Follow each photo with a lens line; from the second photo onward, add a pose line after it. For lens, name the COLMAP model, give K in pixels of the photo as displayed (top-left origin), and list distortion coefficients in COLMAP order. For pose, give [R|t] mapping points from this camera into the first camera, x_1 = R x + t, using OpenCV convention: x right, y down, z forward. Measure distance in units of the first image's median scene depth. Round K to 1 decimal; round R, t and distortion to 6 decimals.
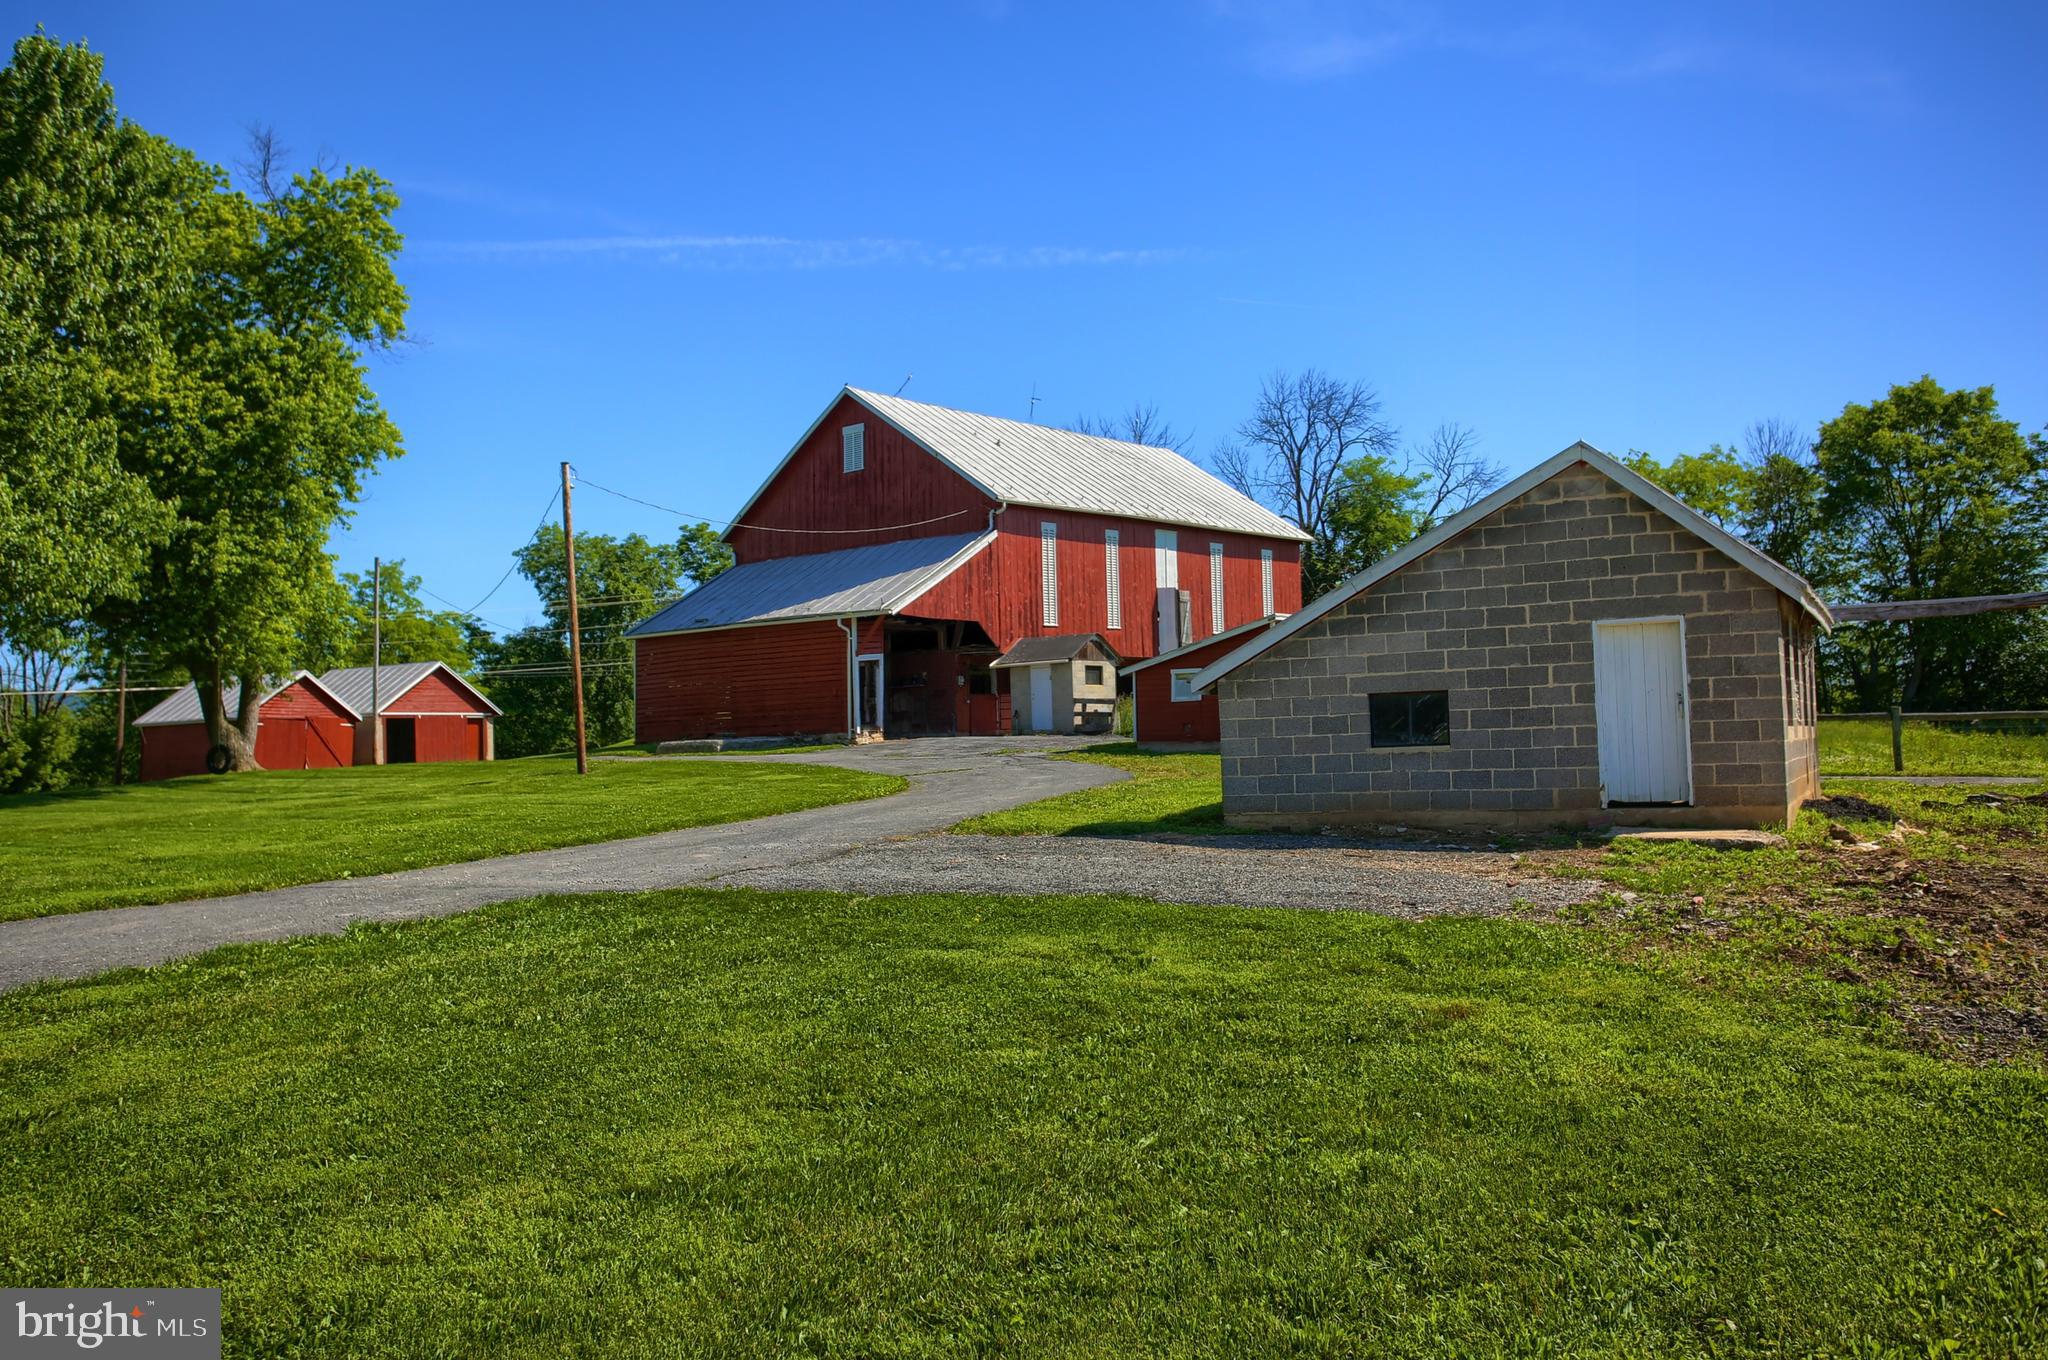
lens RADIAL K [[1561.6, 0, 1024.0], [0, 1561.6, 680.0], [0, 0, 1]] dist [0.010690, 0.005234]
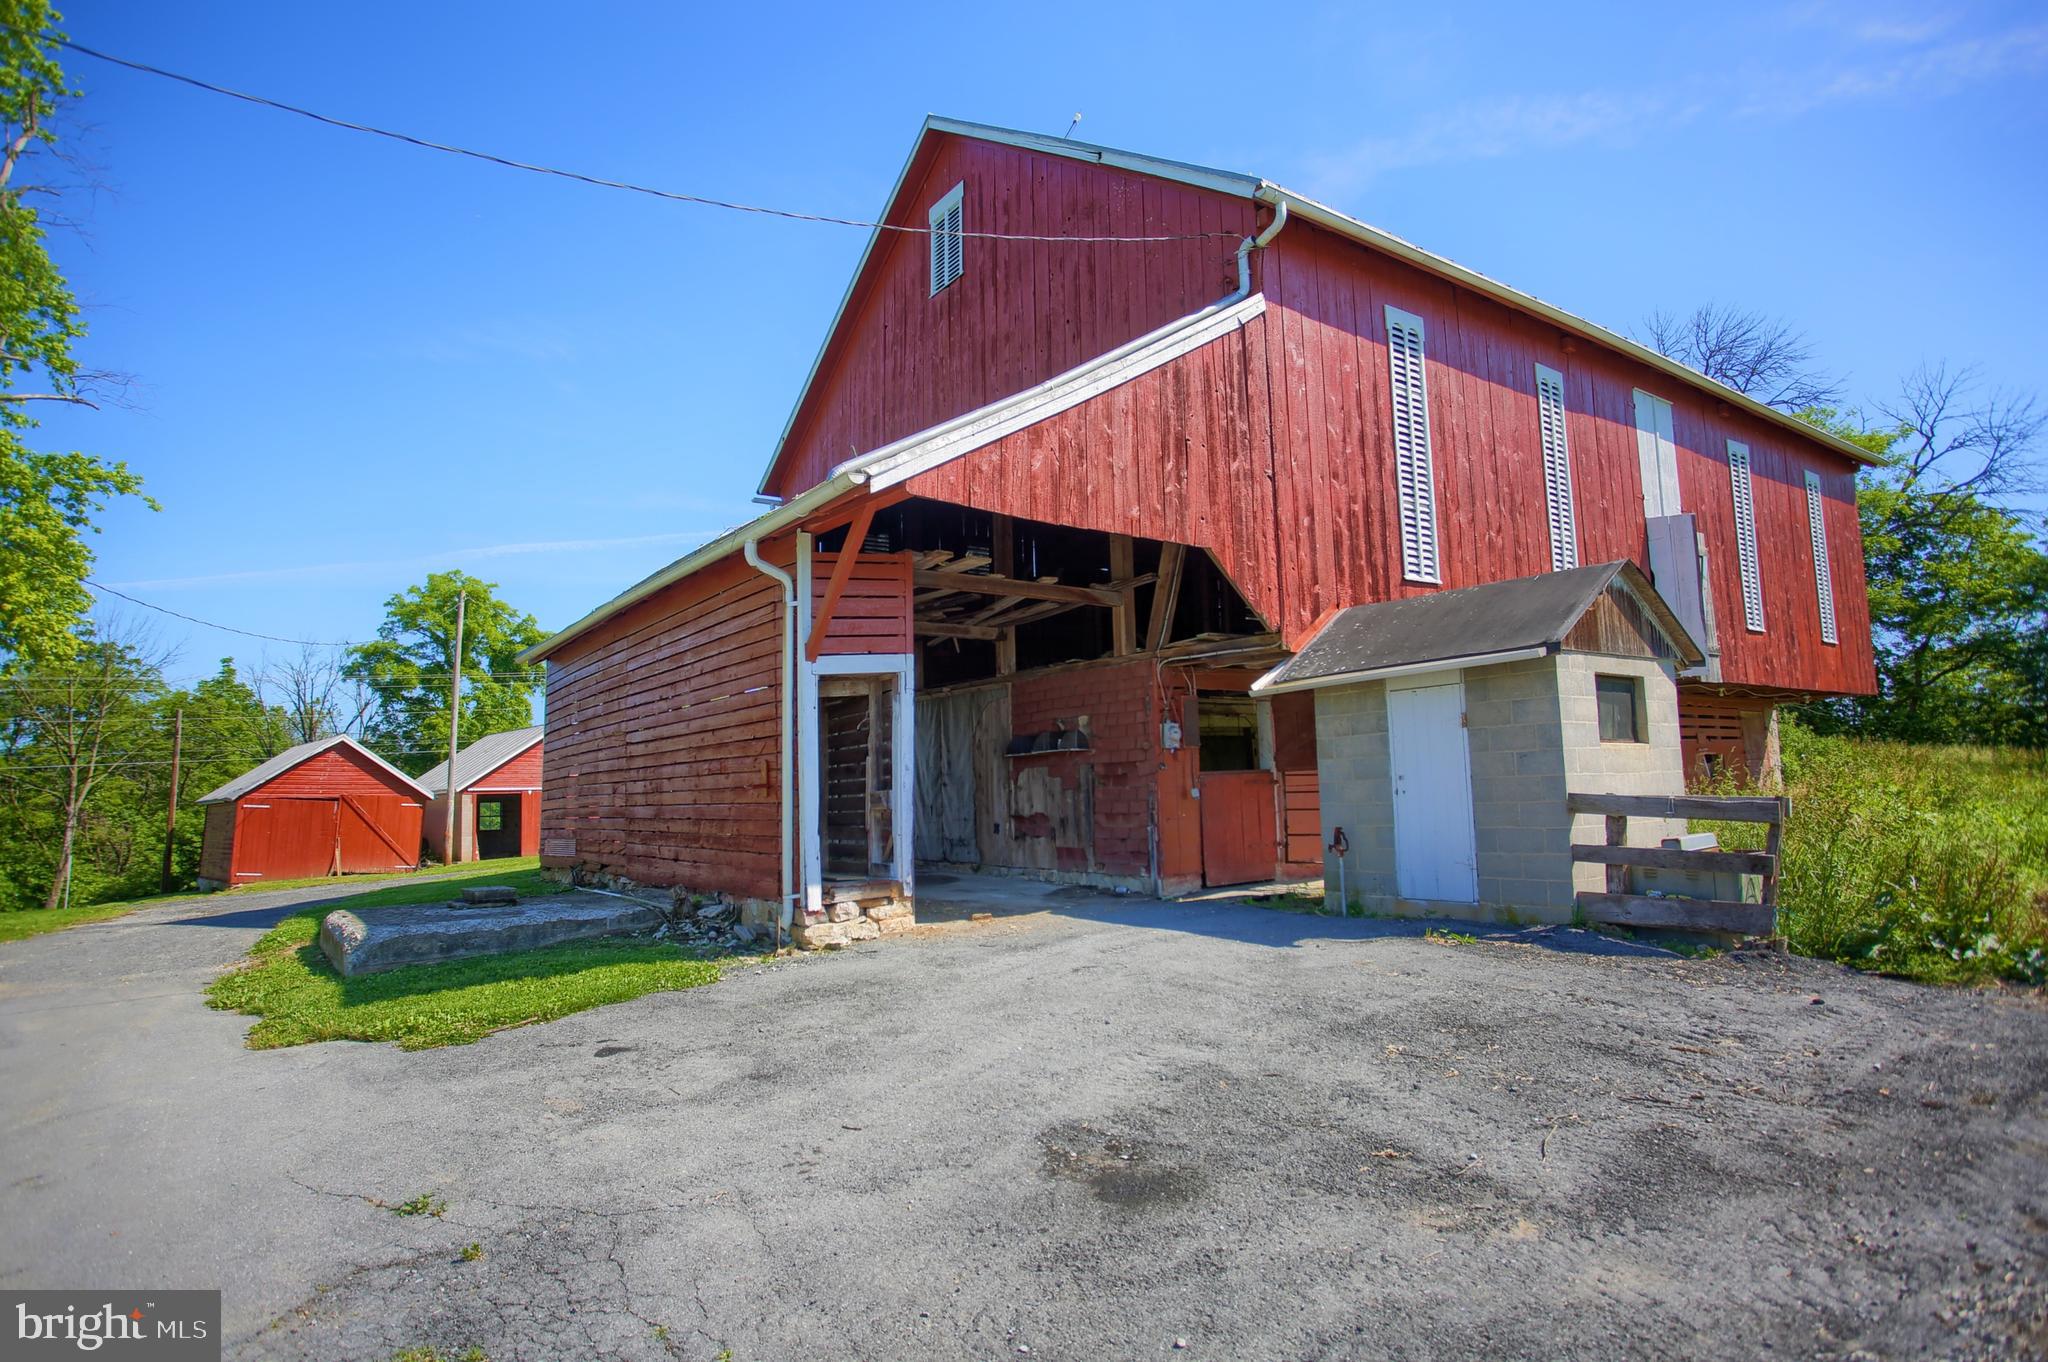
lens RADIAL K [[1081.1, 0, 1024.0], [0, 1081.1, 681.0], [0, 0, 1]] dist [-0.034606, -0.000121]
pose [[0.968189, -0.025919, -0.248874, -0.011683], [0.012007, 0.998287, -0.057254, 0.001799], [0.249932, 0.052445, 0.966842, 0.770309]]
